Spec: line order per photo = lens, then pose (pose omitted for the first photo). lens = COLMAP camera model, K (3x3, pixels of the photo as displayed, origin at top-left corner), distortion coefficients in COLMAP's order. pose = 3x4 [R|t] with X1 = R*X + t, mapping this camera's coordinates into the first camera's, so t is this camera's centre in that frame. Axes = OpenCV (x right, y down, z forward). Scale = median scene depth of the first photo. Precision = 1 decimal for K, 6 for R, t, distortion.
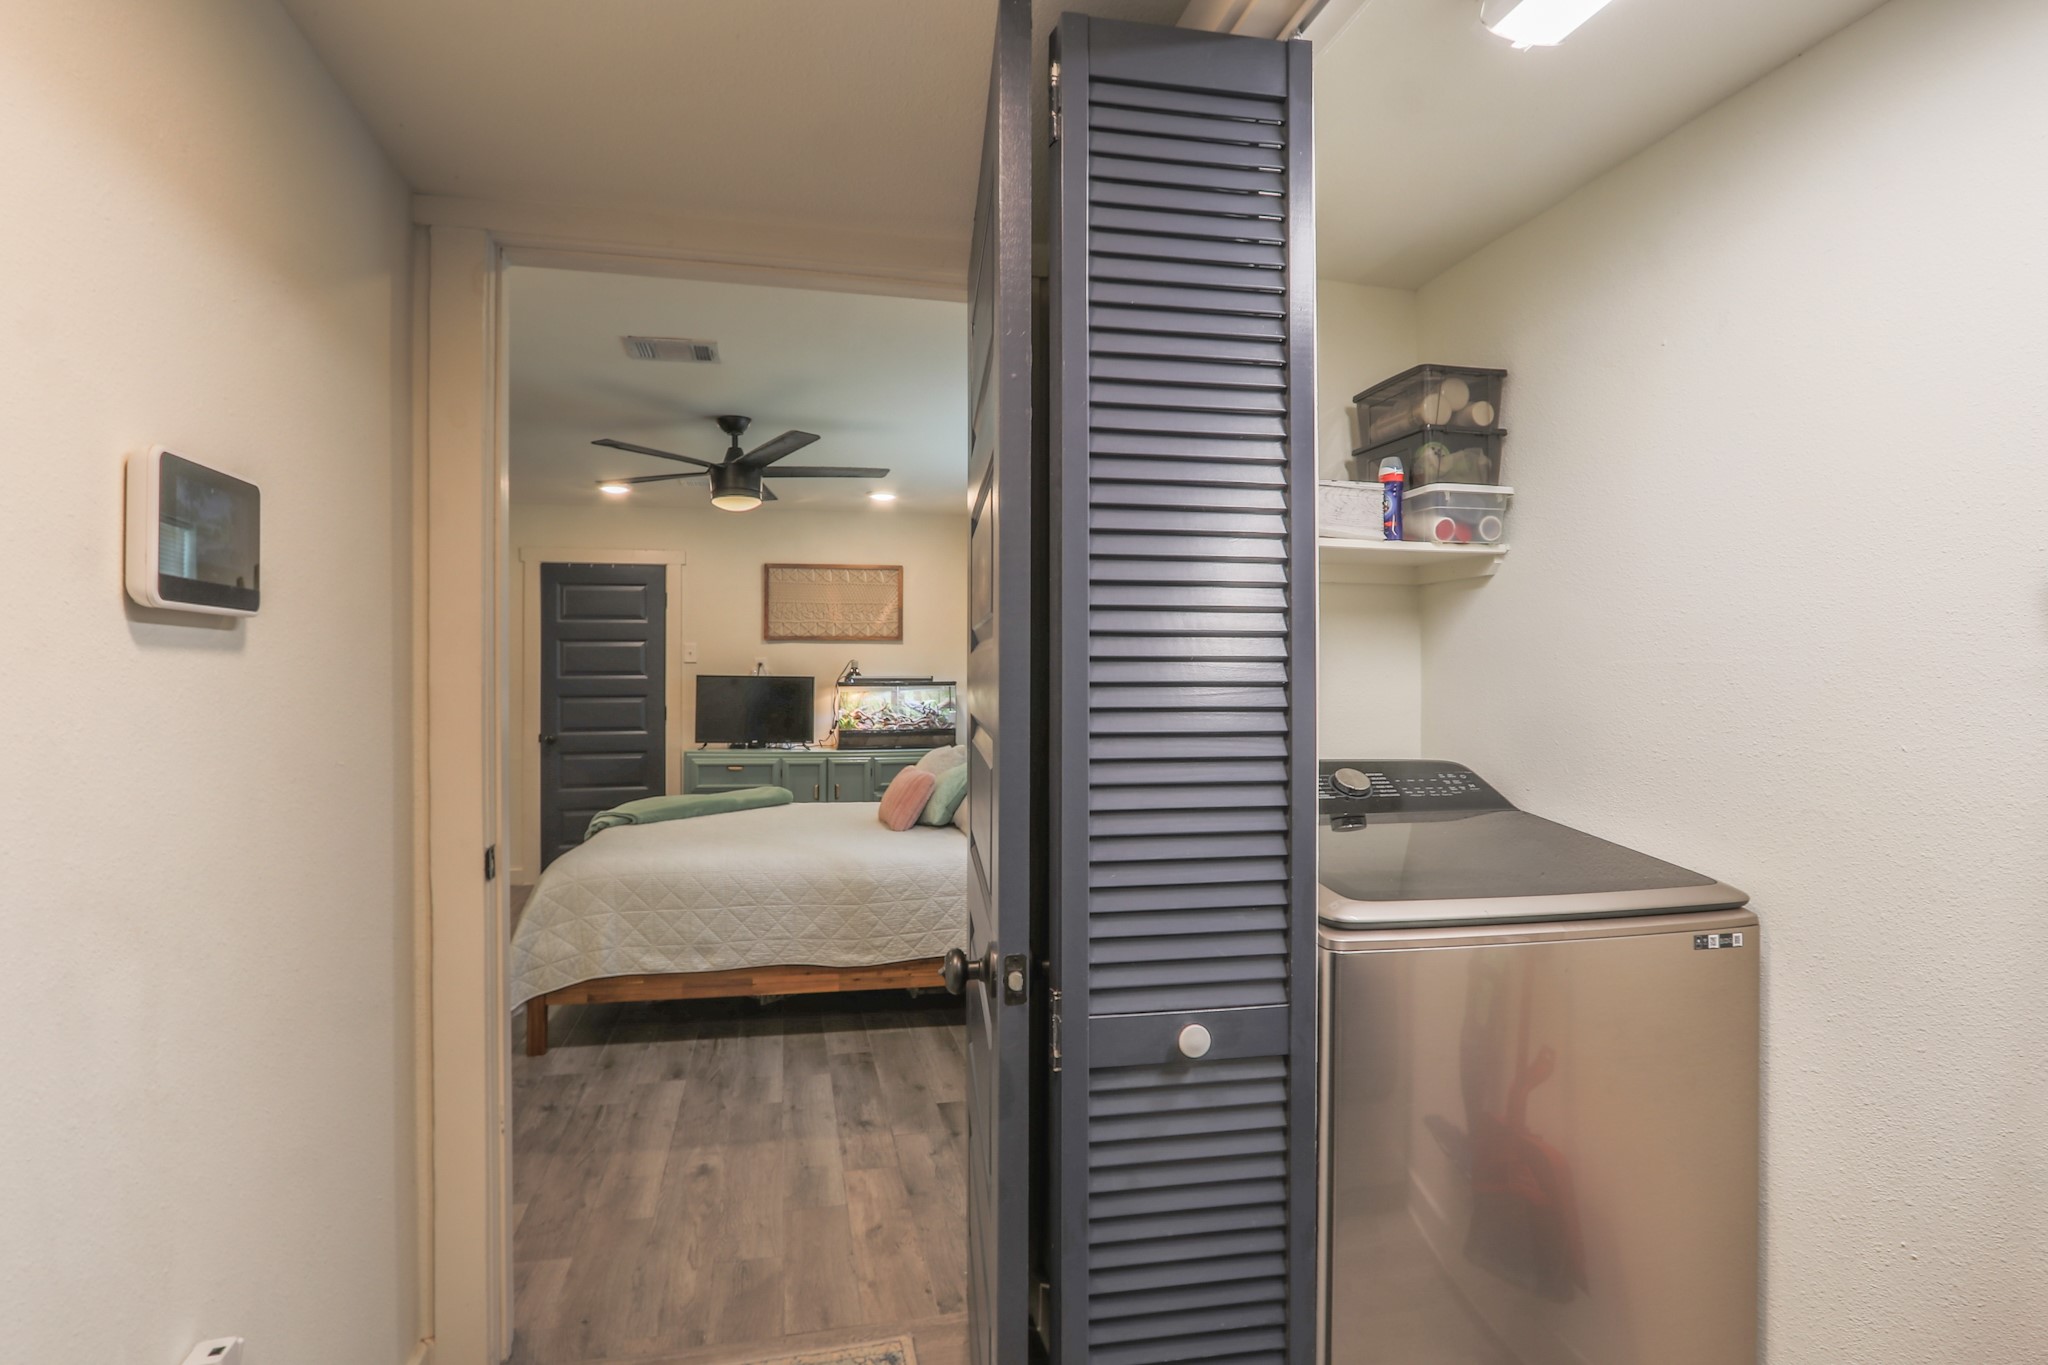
lens RADIAL K [[1091.6, 0, 1035.2], [0, 1091.6, 677.8], [0, 0, 1]] dist [-0.013932, 0.003761]
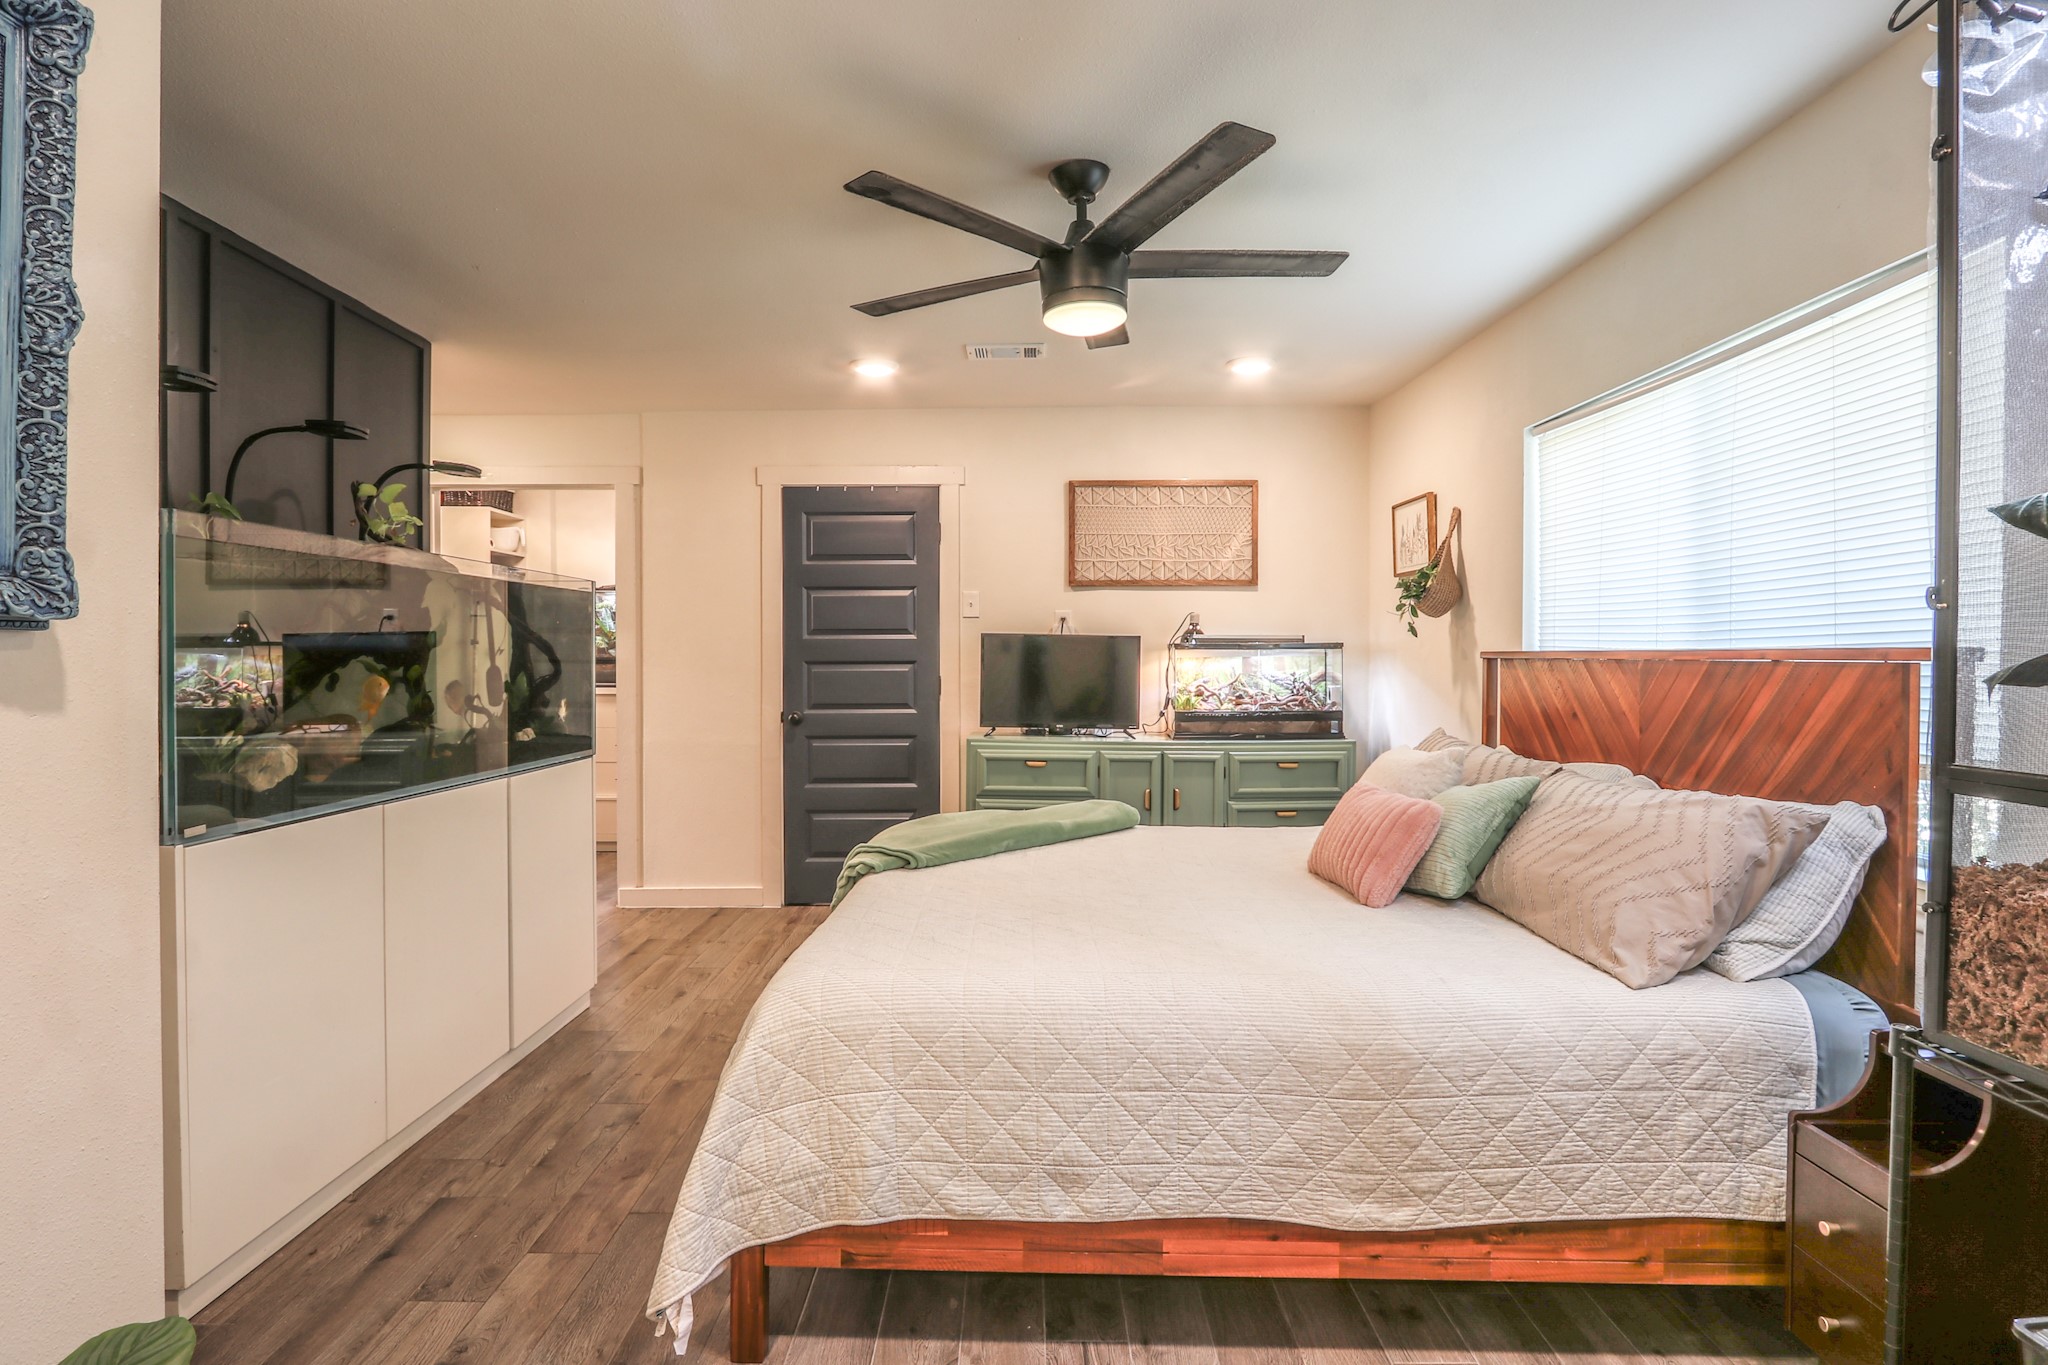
lens RADIAL K [[1091.6, 0, 1015.7], [0, 1091.6, 682.4], [0, 0, 1]] dist [-0.013932, 0.003761]
pose [[0.973259, 0.007147, -0.229599, -0.123165], [-0.000179, 0.999539, 0.030352, 0.007966], [0.229710, -0.029499, 0.972812, 0.301568]]
